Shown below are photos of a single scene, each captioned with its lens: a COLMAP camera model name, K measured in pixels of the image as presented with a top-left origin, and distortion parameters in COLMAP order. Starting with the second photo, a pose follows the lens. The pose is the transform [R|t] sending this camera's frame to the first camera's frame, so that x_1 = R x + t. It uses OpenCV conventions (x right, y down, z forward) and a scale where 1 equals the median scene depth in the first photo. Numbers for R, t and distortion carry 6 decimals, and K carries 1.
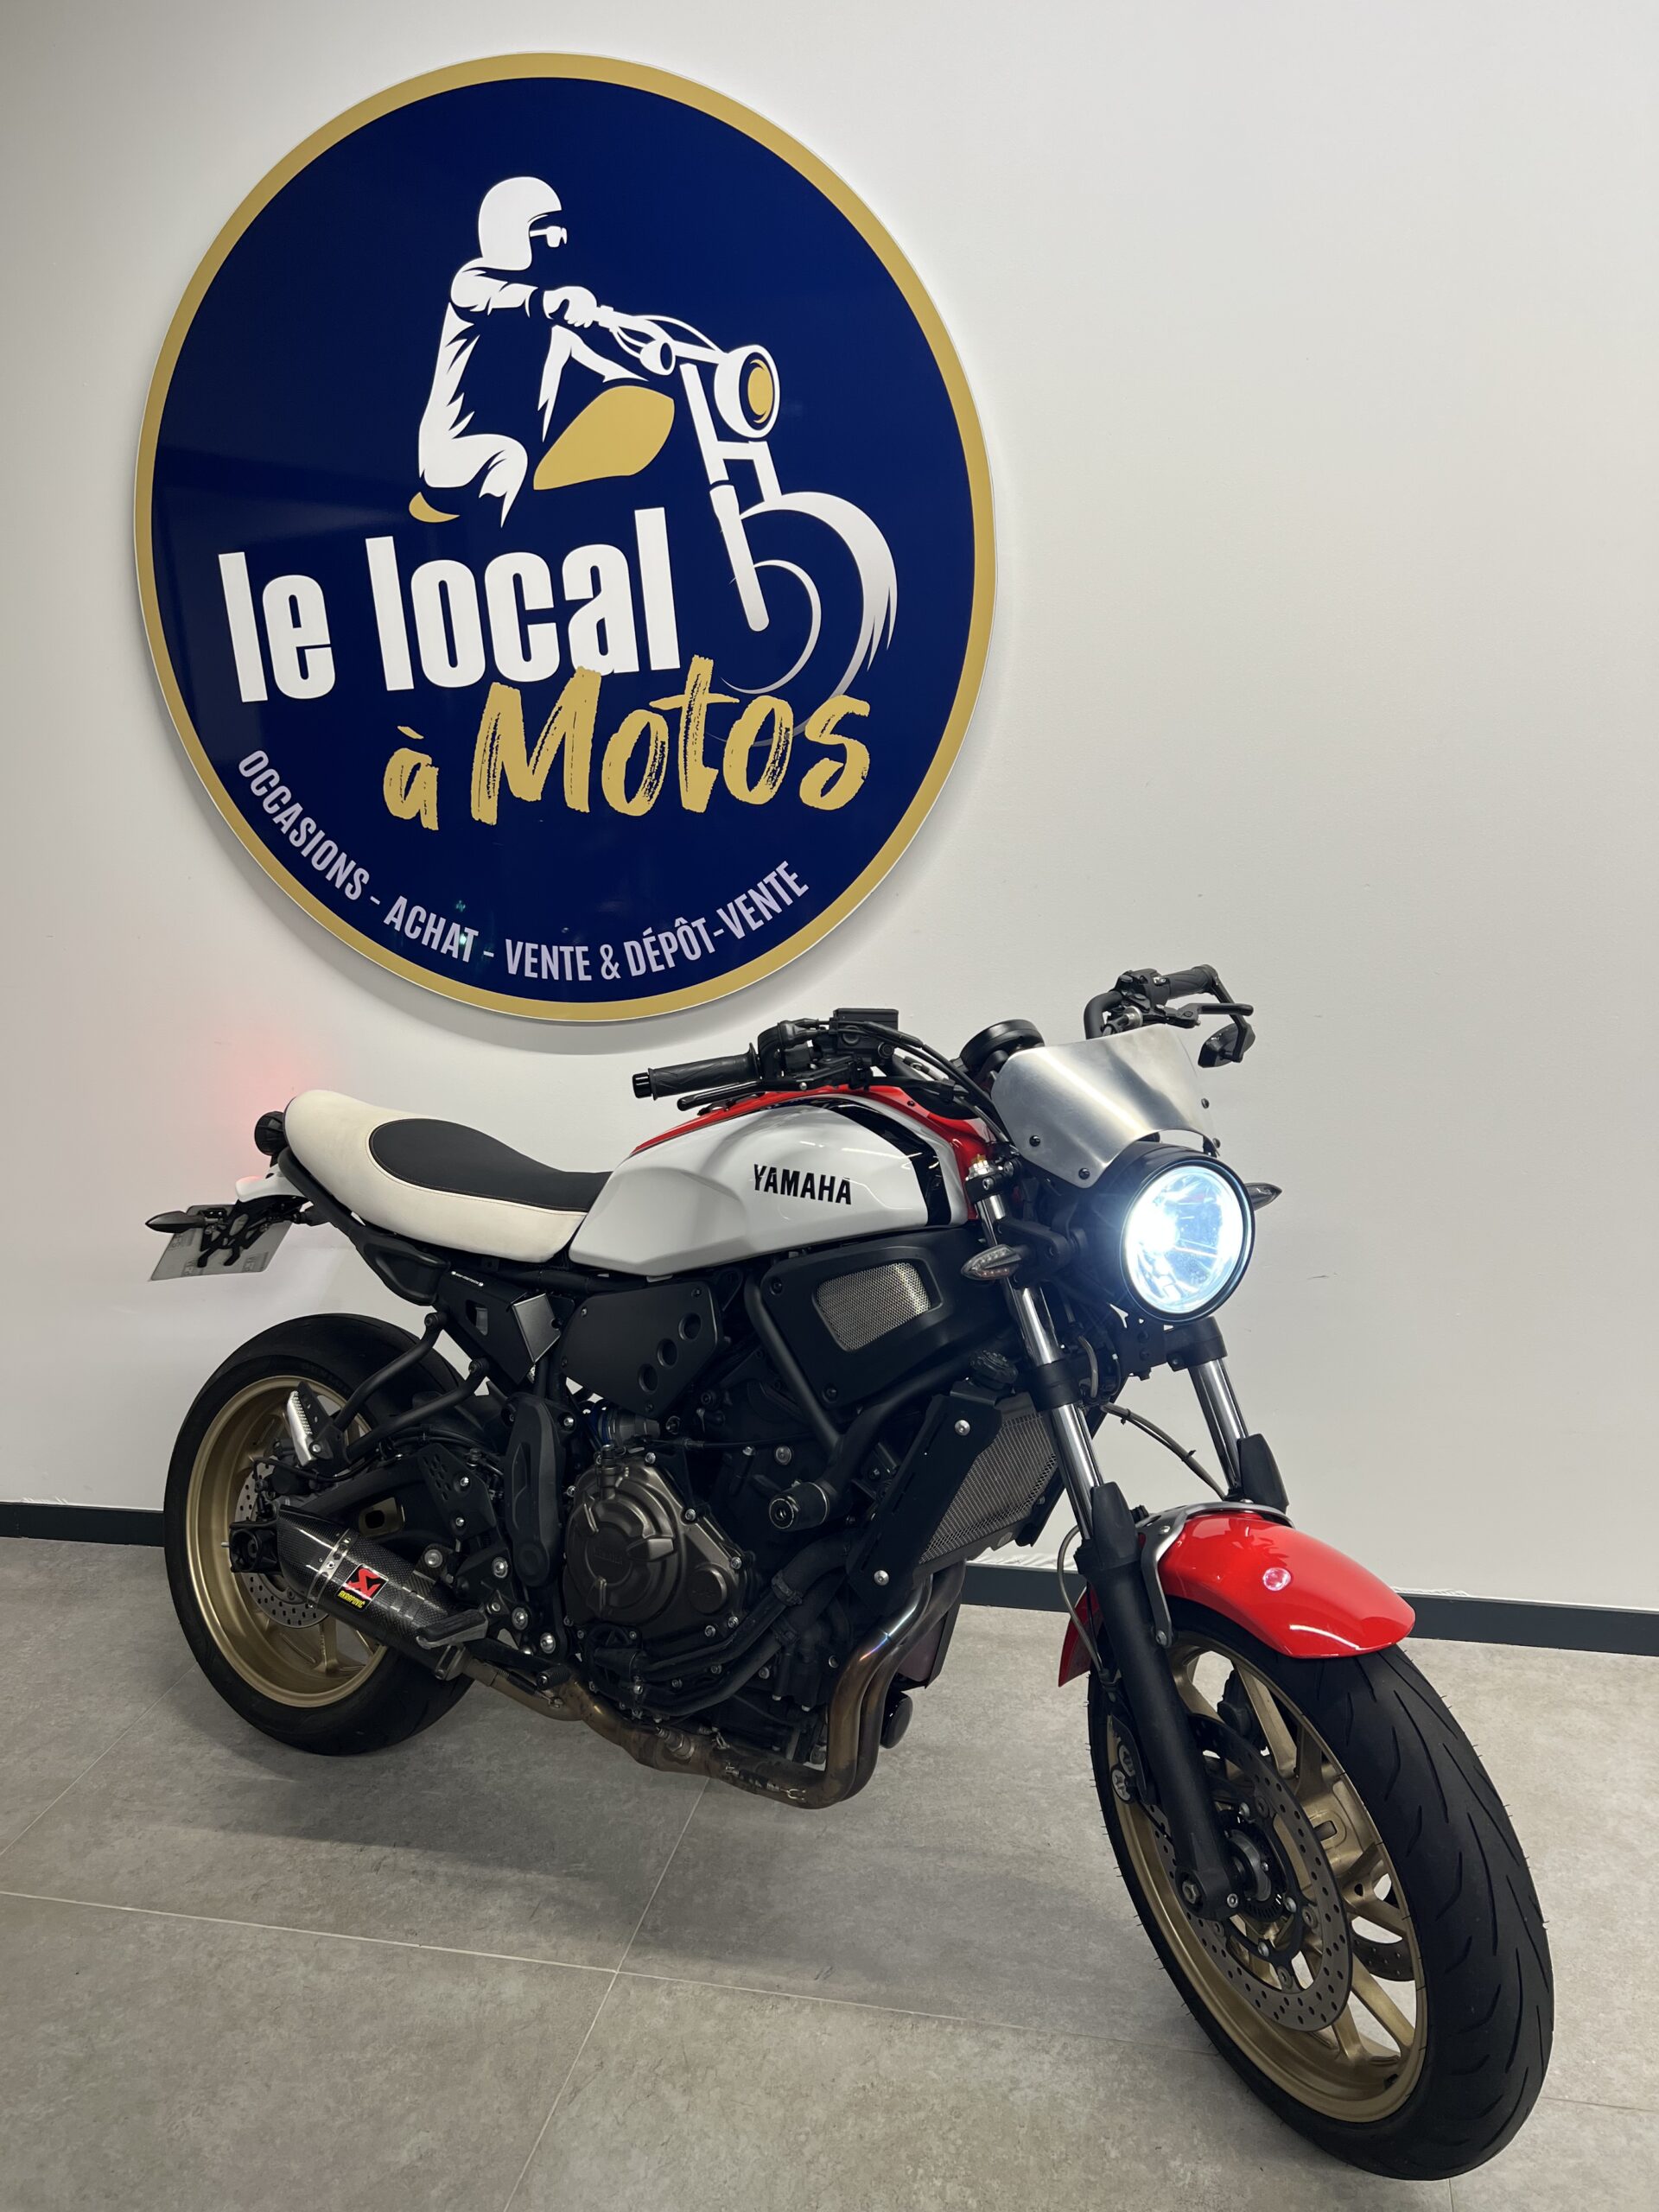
lens RADIAL K [[1664.2, 0, 832.5], [0, 1664.2, 1107.5], [0, 0, 1]] dist [0.049793, -0.062427]
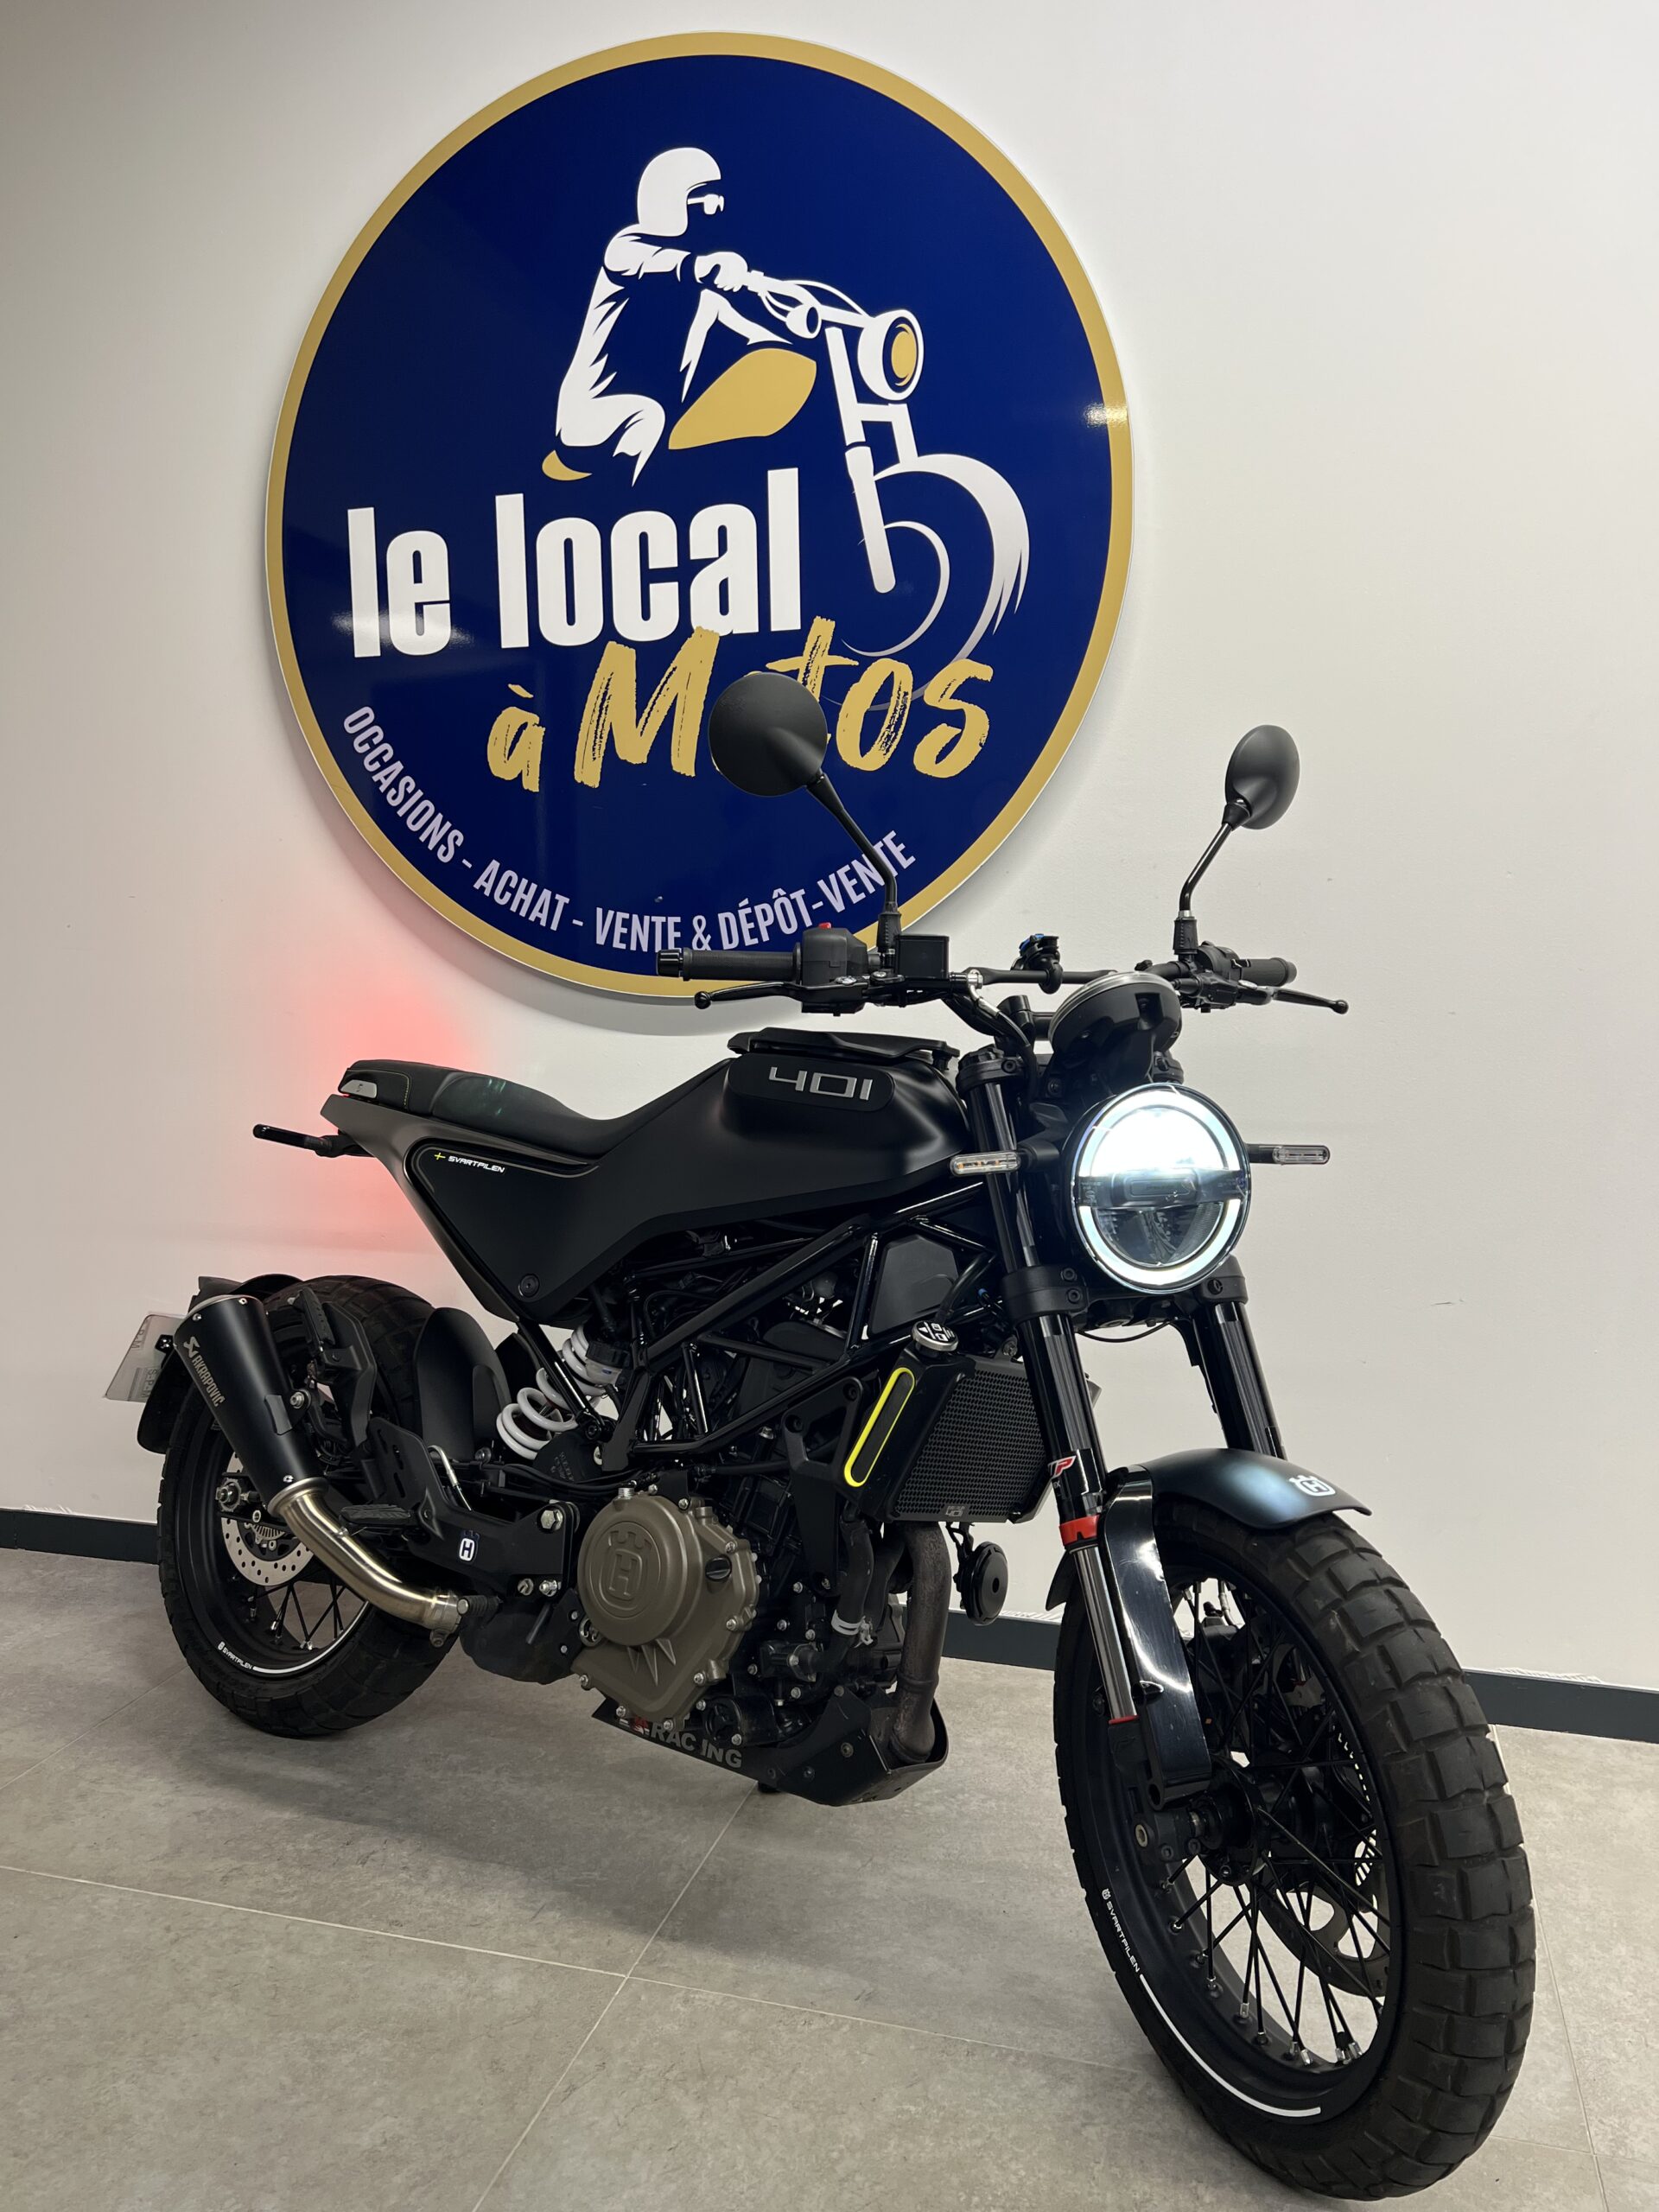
lens RADIAL K [[1664.2, 0, 837.7], [0, 1664.2, 1138.5], [0, 0, 1]] dist [0.049793, -0.062427]
pose [[0.997197, 0.067530, -0.032229, -0.017765], [-0.071334, 0.988003, -0.136975, 0.166606], [0.022592, 0.138890, 0.990050, 0.070518]]
